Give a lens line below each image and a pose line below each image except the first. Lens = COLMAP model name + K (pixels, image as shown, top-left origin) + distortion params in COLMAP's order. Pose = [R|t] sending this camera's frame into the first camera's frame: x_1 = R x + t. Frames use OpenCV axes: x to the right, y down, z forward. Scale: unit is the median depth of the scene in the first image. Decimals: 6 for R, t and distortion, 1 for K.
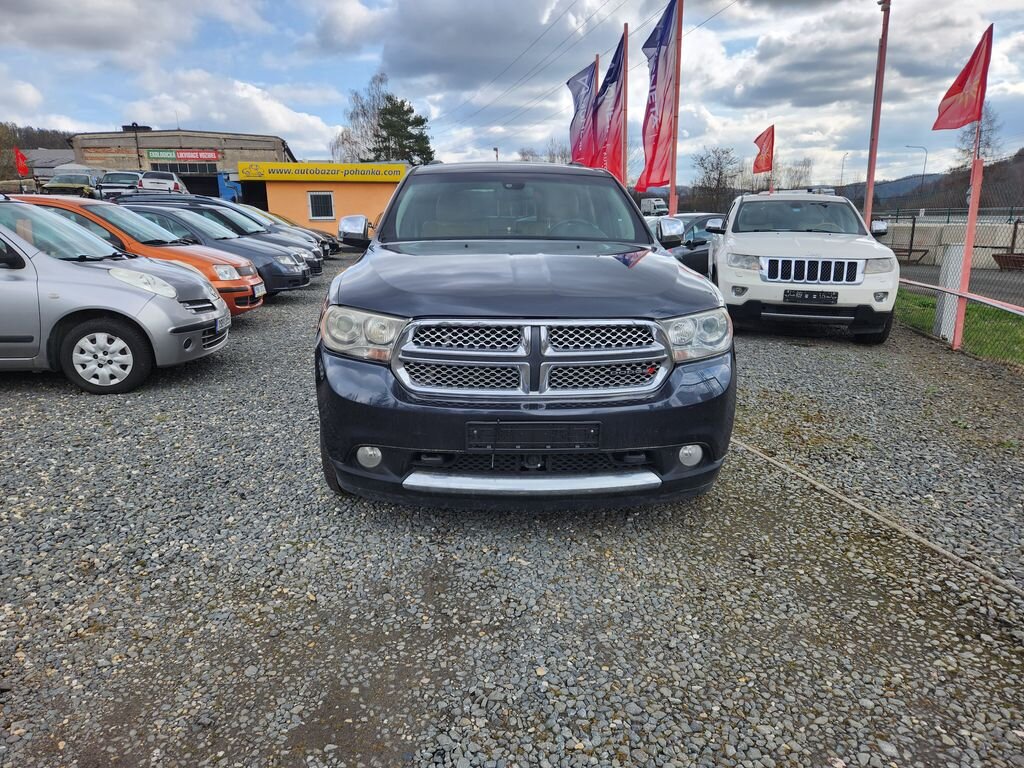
lens RADIAL K [[679.5, 0, 512.1], [0, 679.5, 376.9], [0, 0, 1]] dist [0.063369, -0.038822]
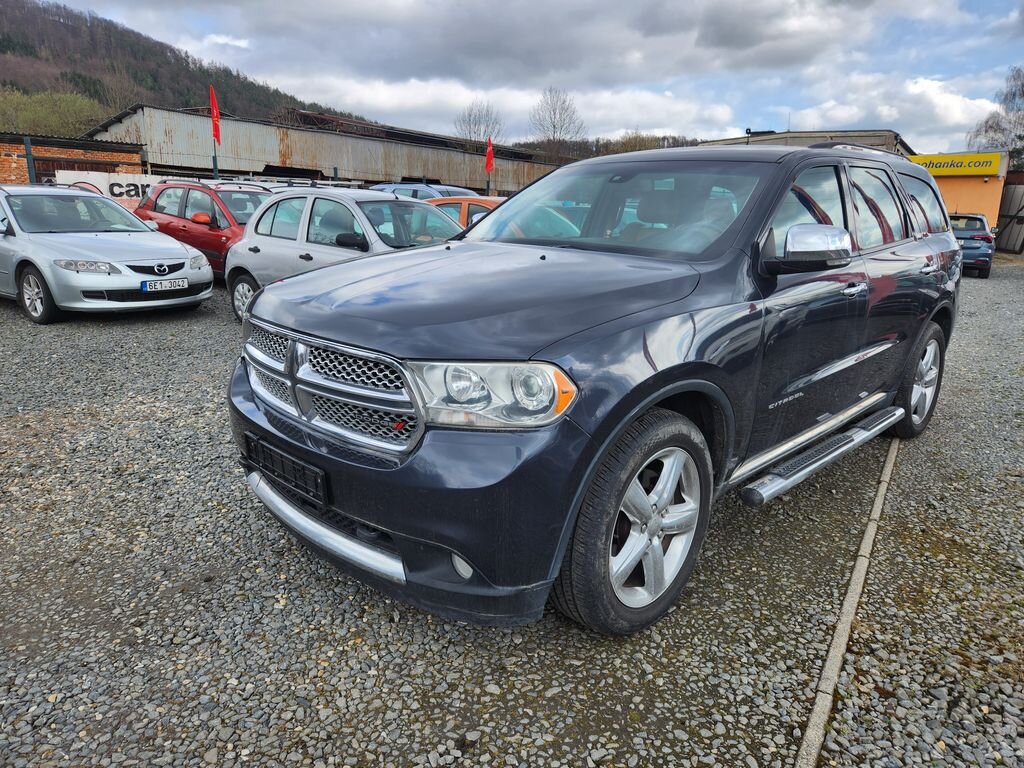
lens RADIAL K [[679.7, 0, 509.3], [0, 679.7, 383.8], [0, 0, 1]] dist [0.069093, -0.048739]
pose [[0.682344, 0.192939, -0.705111, 0.749984], [-0.186711, 0.978548, 0.087077, -0.132320], [0.706786, 0.072235, 0.703730, 0.533619]]
